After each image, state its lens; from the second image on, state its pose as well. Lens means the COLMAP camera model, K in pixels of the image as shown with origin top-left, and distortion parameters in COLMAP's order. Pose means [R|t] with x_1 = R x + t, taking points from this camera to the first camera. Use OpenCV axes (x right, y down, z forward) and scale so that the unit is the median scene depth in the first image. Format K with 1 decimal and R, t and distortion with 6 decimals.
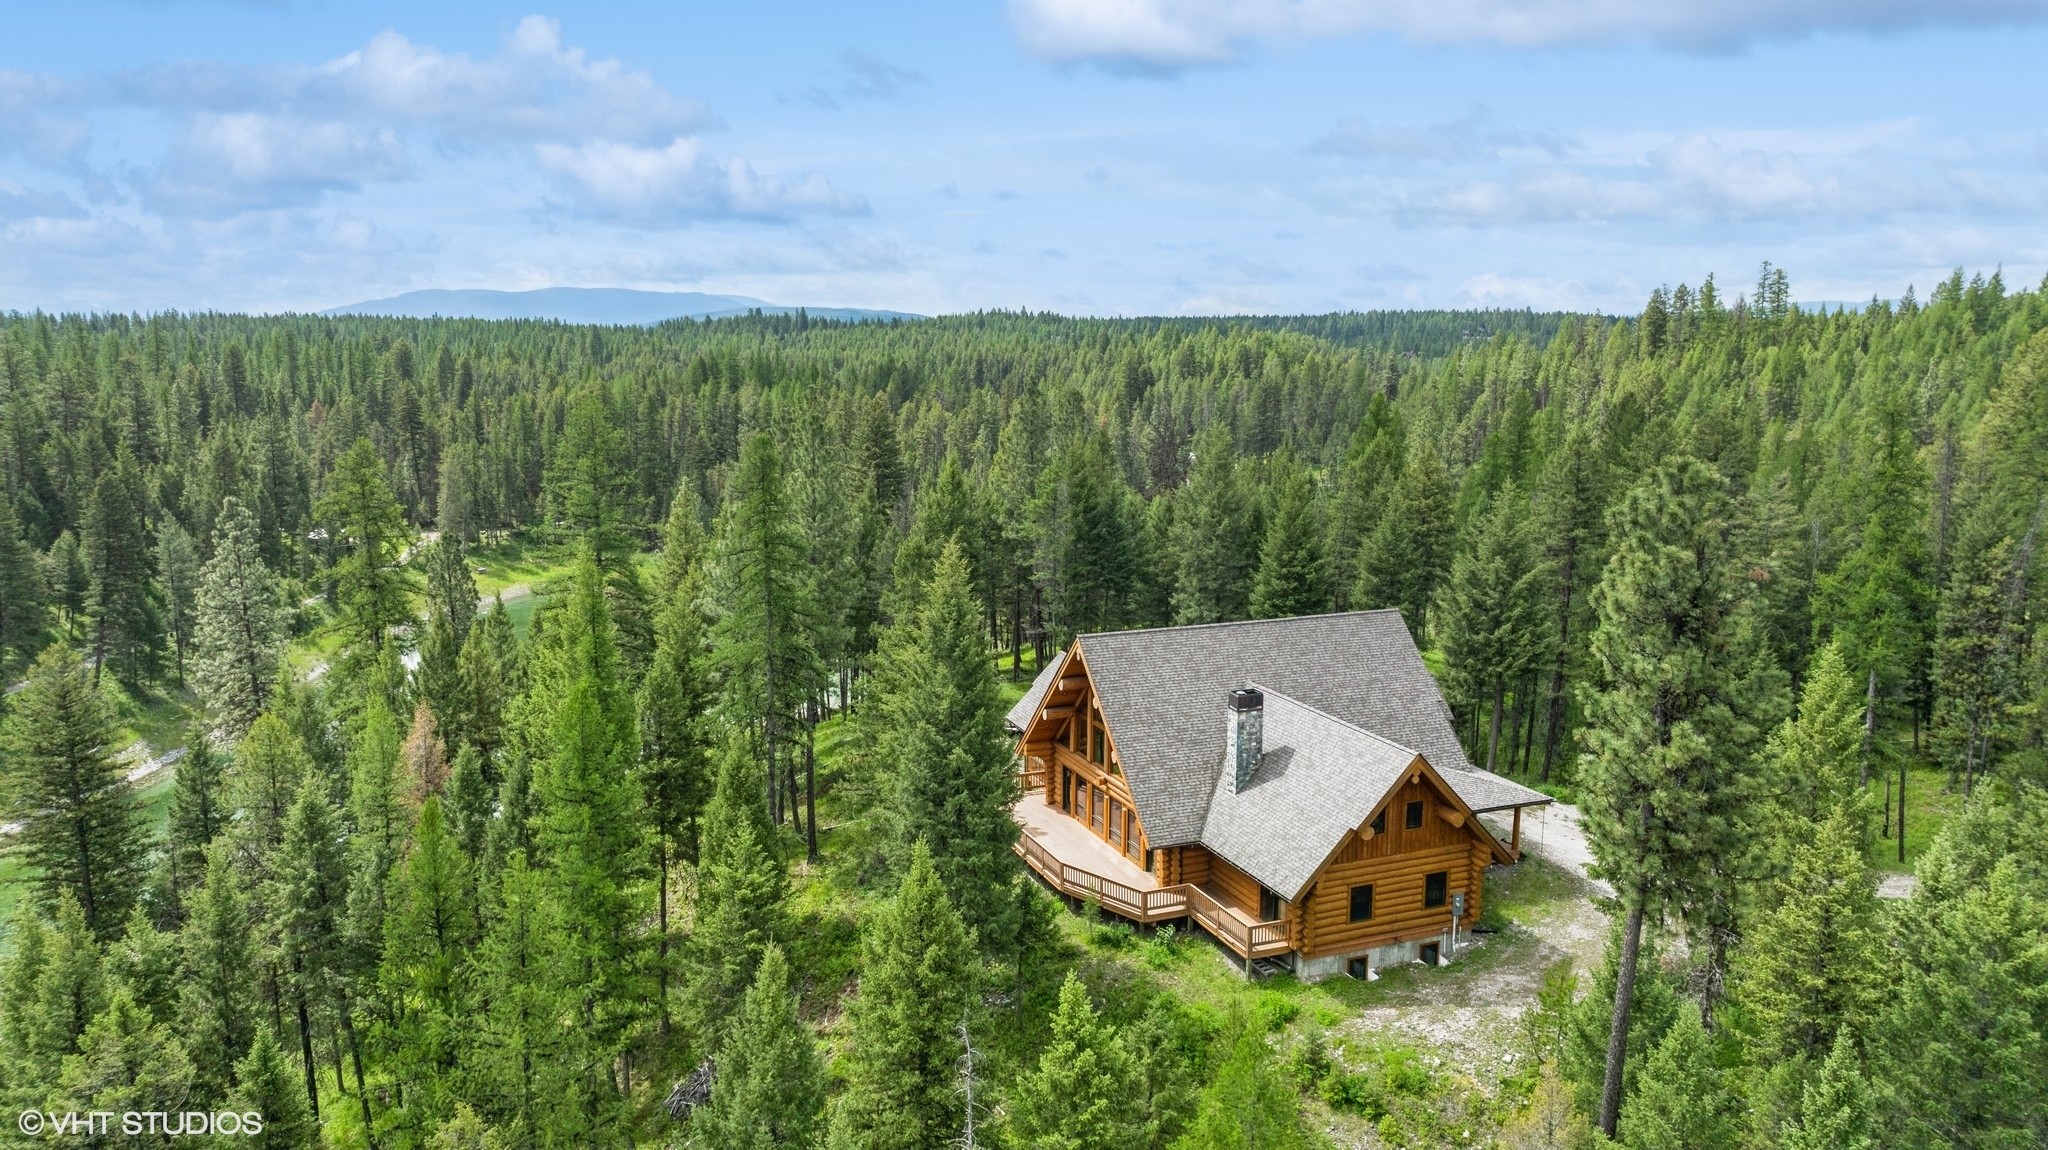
lens RADIAL K [[1452.3, 0, 1016.2], [0, 1452.3, 584.8], [0, 0, 1]] dist [-0.022800, 0.015845]
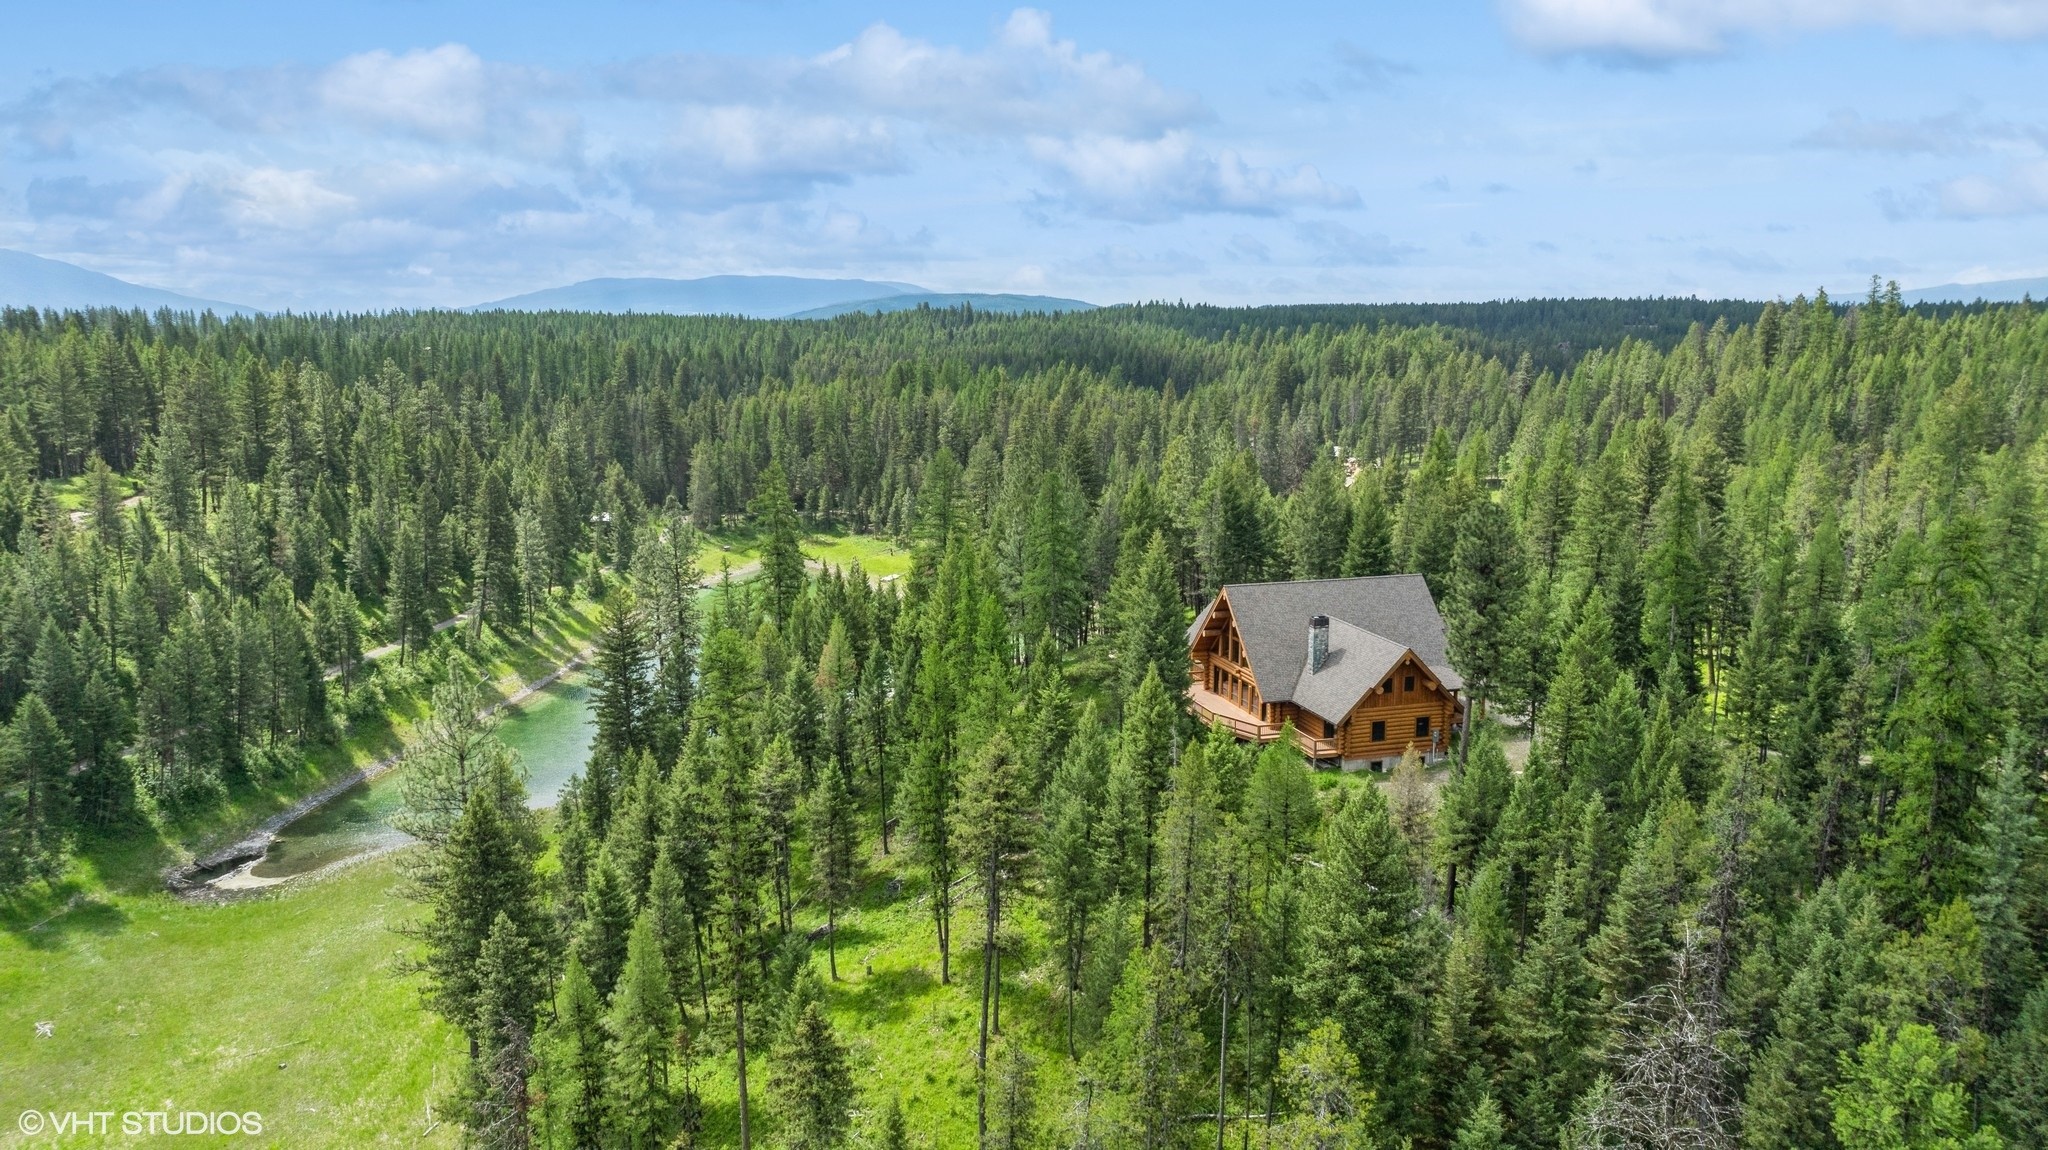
lens RADIAL K [[1452.3, 0, 1017.7], [0, 1452.3, 574.8], [0, 0, 1]] dist [-0.022800, 0.015845]
pose [[0.994545, 0.012483, -0.103560, -0.017688], [-0.012113, 0.999918, 0.004199, 0.013544], [0.103604, -0.002922, 0.994614, -0.565064]]
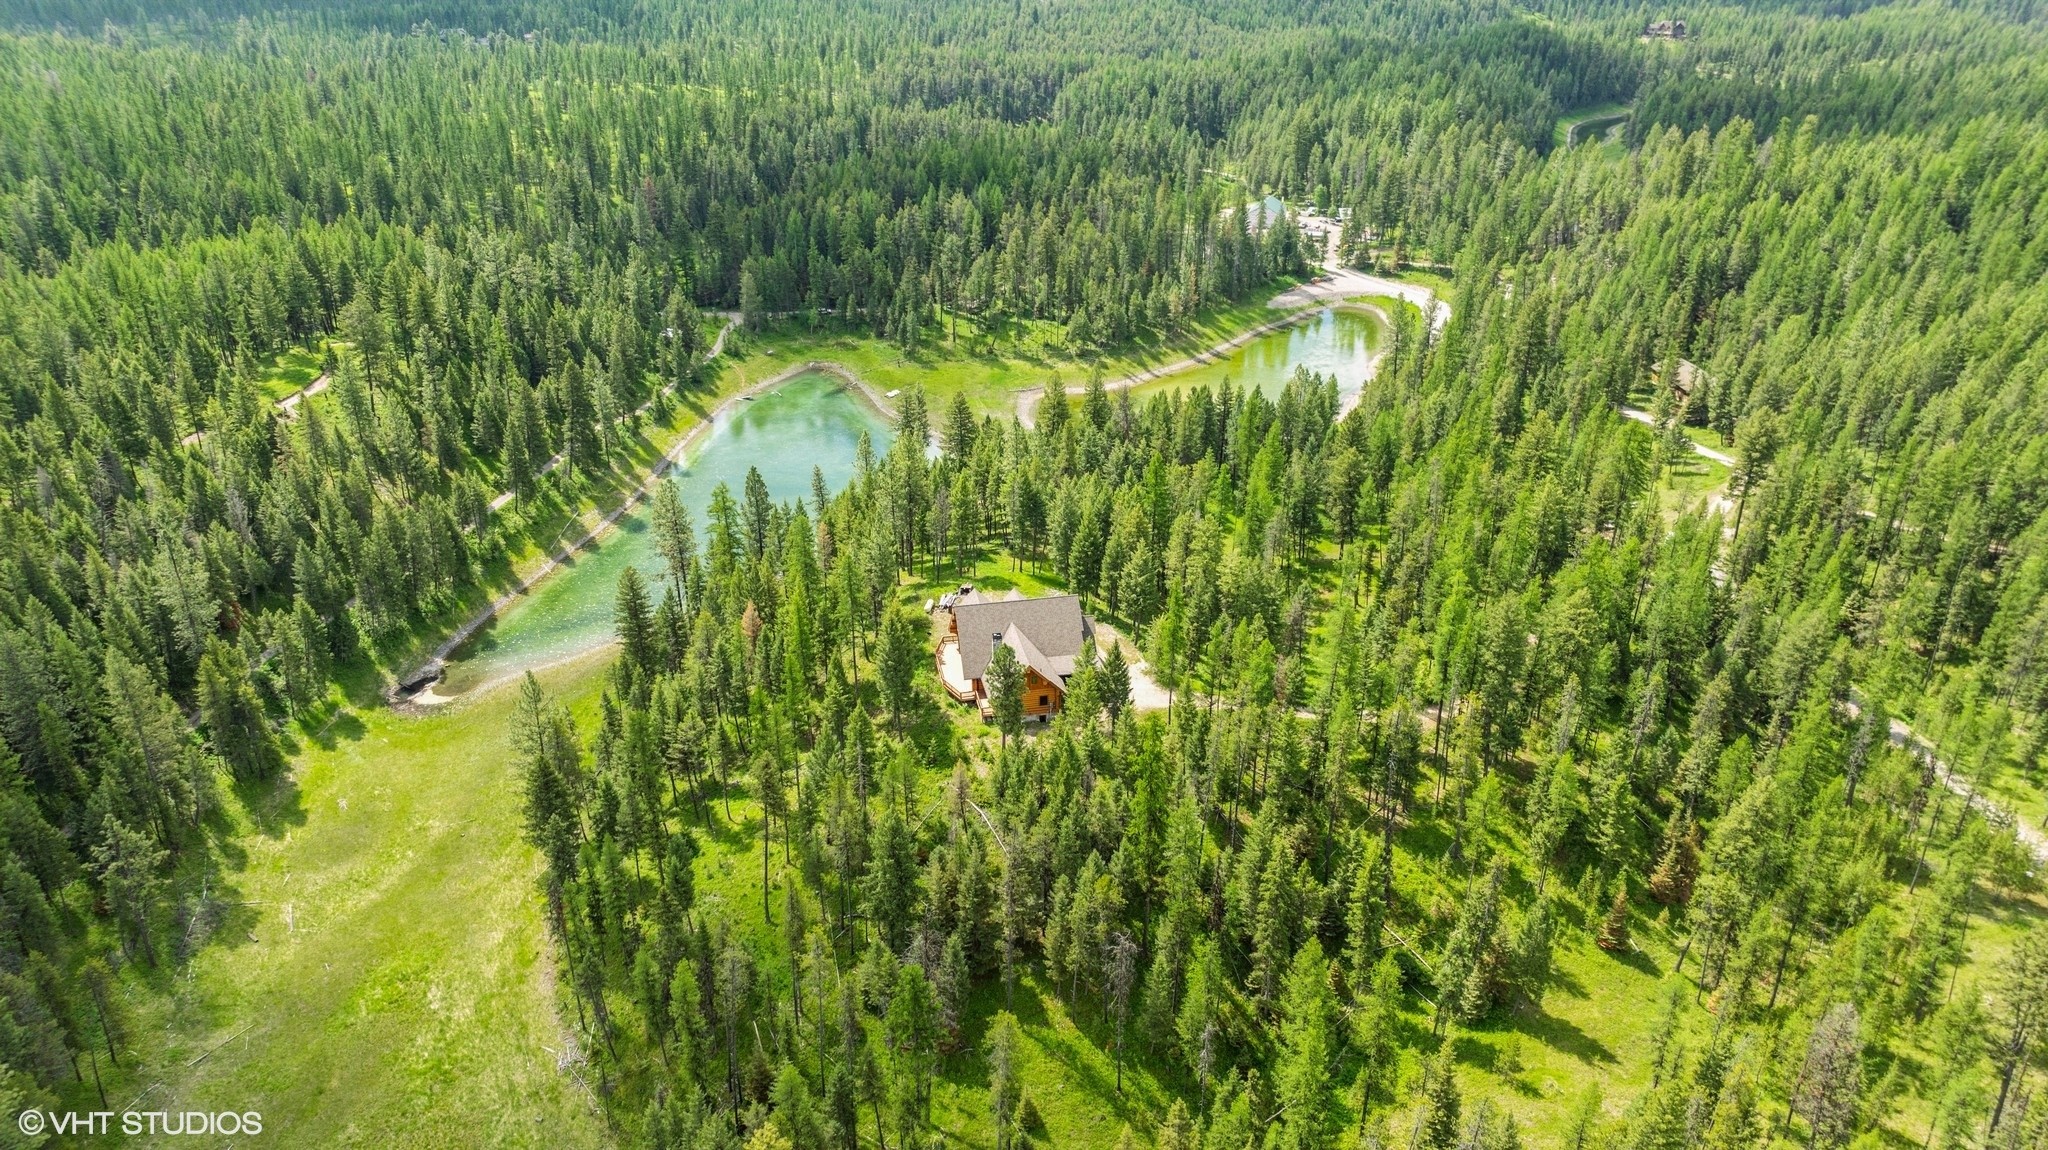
lens RADIAL K [[1452.3, 0, 1026.6], [0, 1452.3, 565.1], [0, 0, 1]] dist [-0.022800, 0.015845]
pose [[0.982858, 0.073193, -0.169214, 0.533298], [-0.028001, 0.966434, 0.255384, -0.633254], [0.182227, -0.246268, 0.951917, -1.417058]]
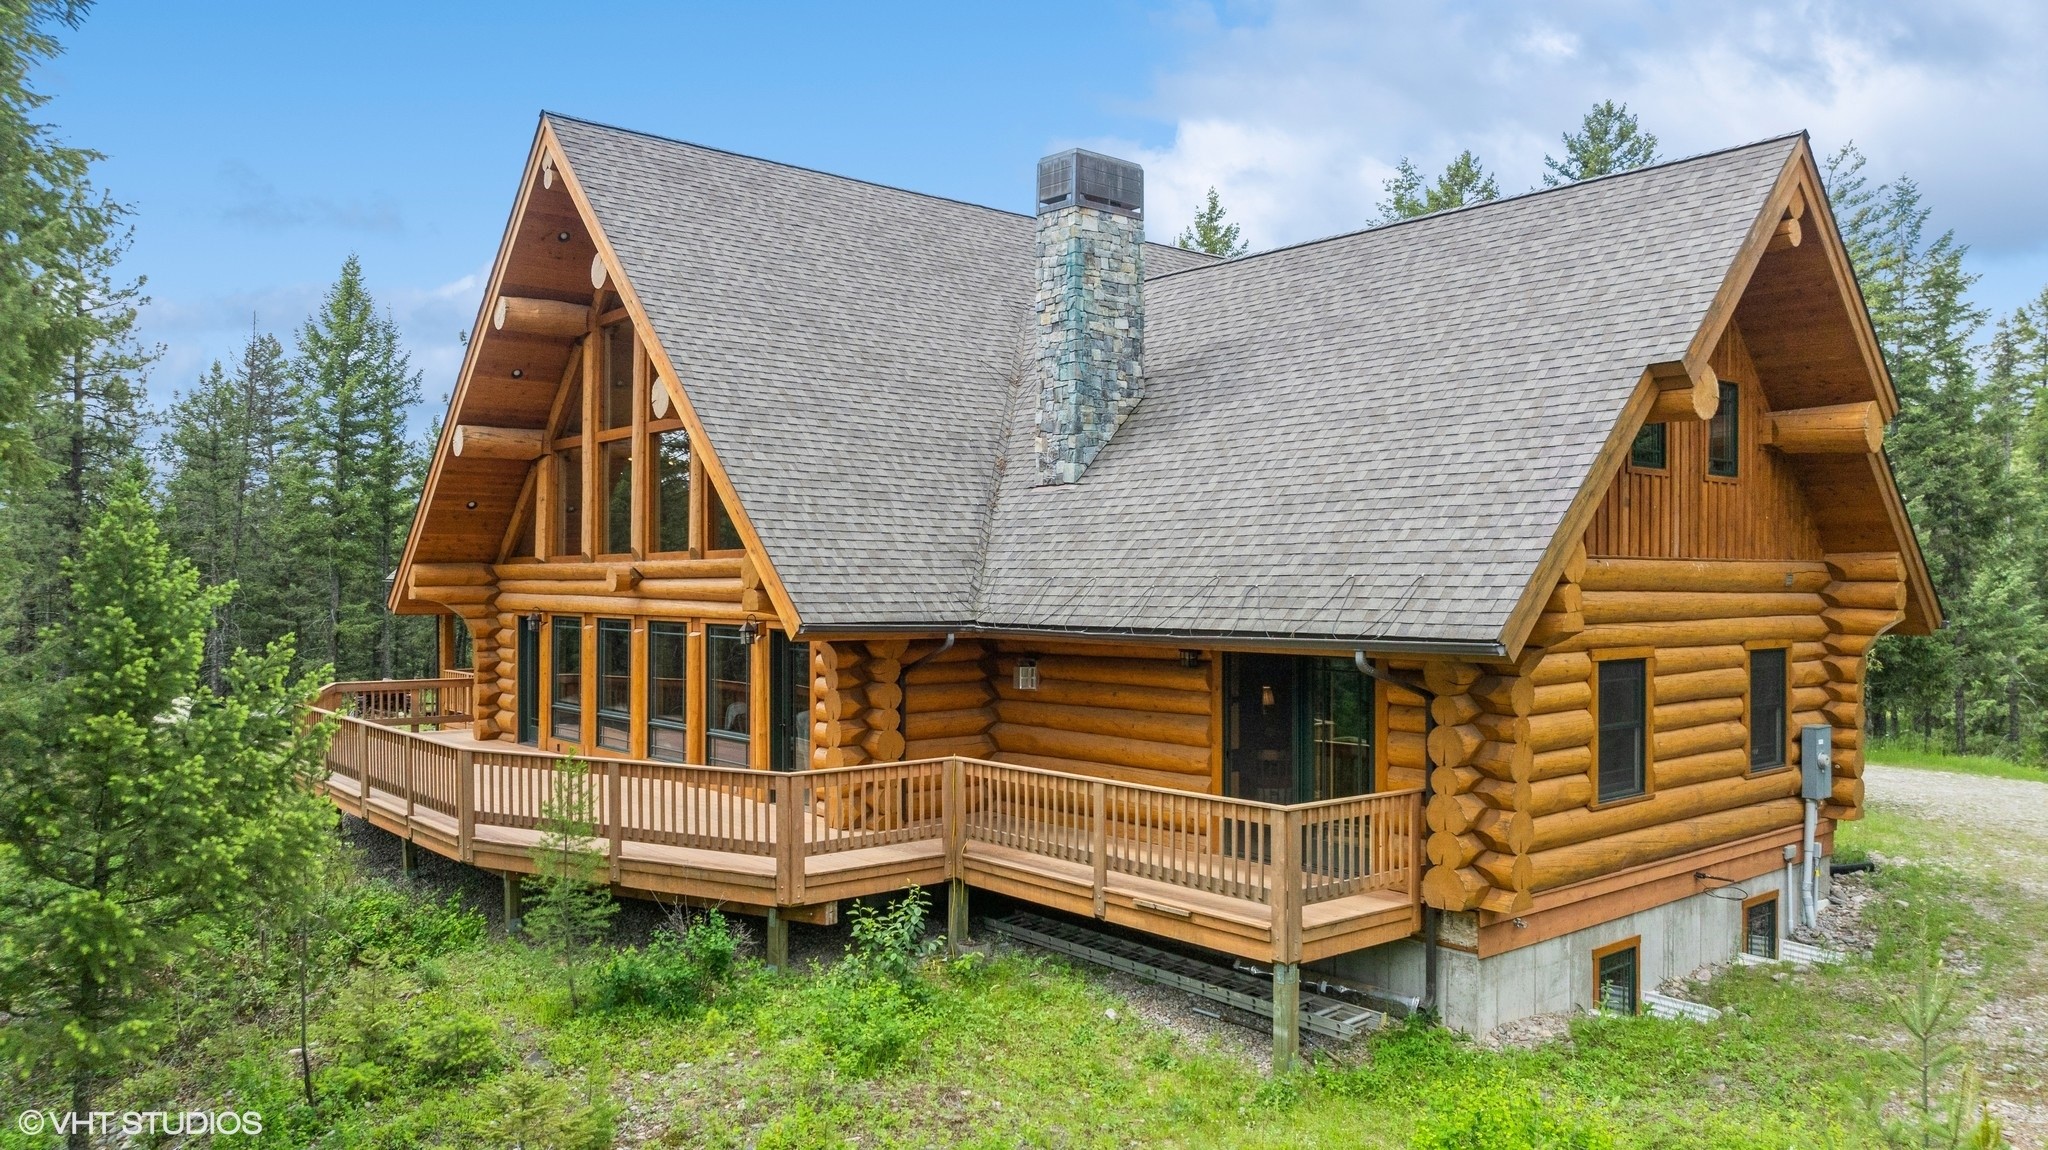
lens RADIAL K [[1452.3, 0, 1030.6], [0, 1452.3, 583.8], [0, 0, 1]] dist [-0.022800, 0.015845]
pose [[0.949713, 0.005766, 0.313070, 0.033642], [0.045929, 0.986451, -0.157497, 0.150398], [-0.309736, 0.163956, 0.936580, 0.509903]]
